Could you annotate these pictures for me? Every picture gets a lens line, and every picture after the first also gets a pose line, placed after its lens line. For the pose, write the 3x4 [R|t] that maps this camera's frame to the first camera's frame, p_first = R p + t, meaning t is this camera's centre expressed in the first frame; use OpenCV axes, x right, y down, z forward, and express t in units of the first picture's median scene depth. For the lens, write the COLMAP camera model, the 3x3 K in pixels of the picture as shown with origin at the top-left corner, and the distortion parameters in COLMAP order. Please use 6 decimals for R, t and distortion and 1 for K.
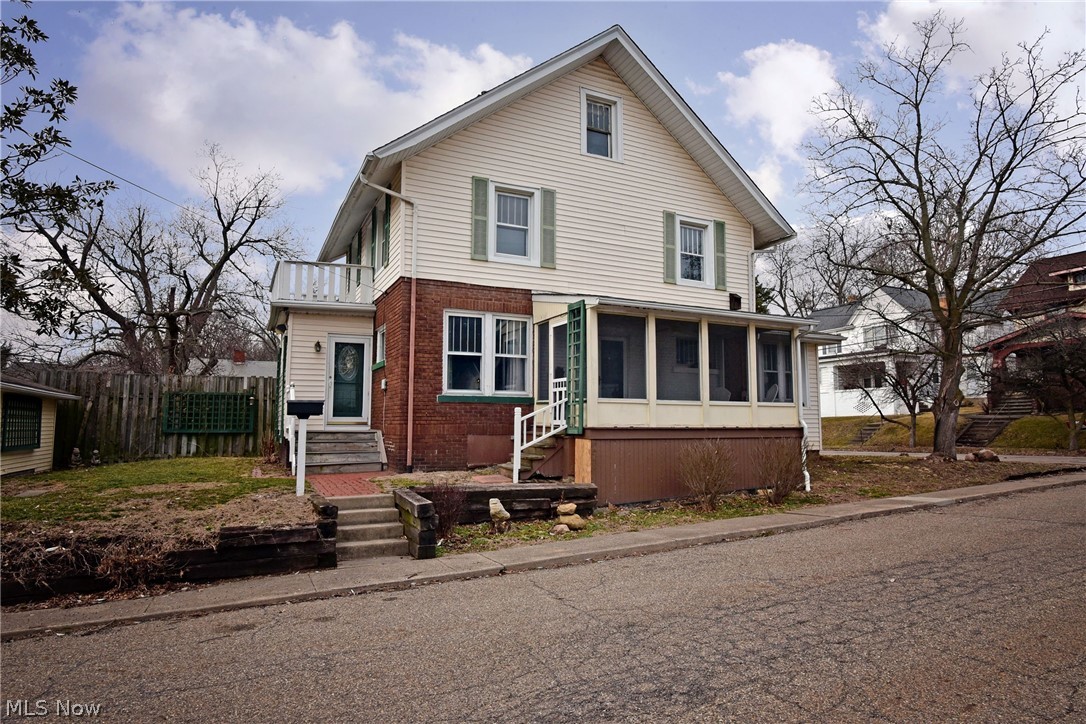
lens RADIAL K [[626.2, 0, 541.1], [0, 626.2, 365.1], [0, 0, 1]] dist [-0.039139, 0.015218]
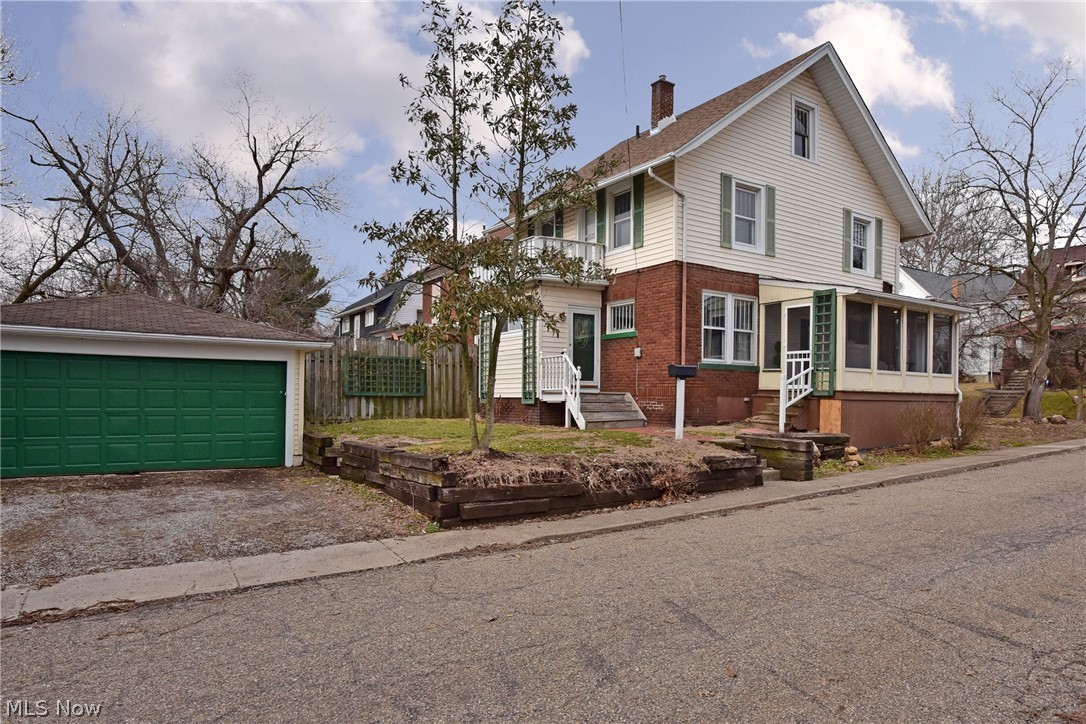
lens RADIAL K [[692.3, 0, 598.0], [0, 692.3, 404.0], [0, 0, 1]] dist [-0.033313, 0.003941]
pose [[0.984385, 0.007946, 0.175847, -0.487064], [-0.026145, 0.994500, 0.101417, -0.001951], [-0.174074, -0.104431, 0.979179, -0.217842]]
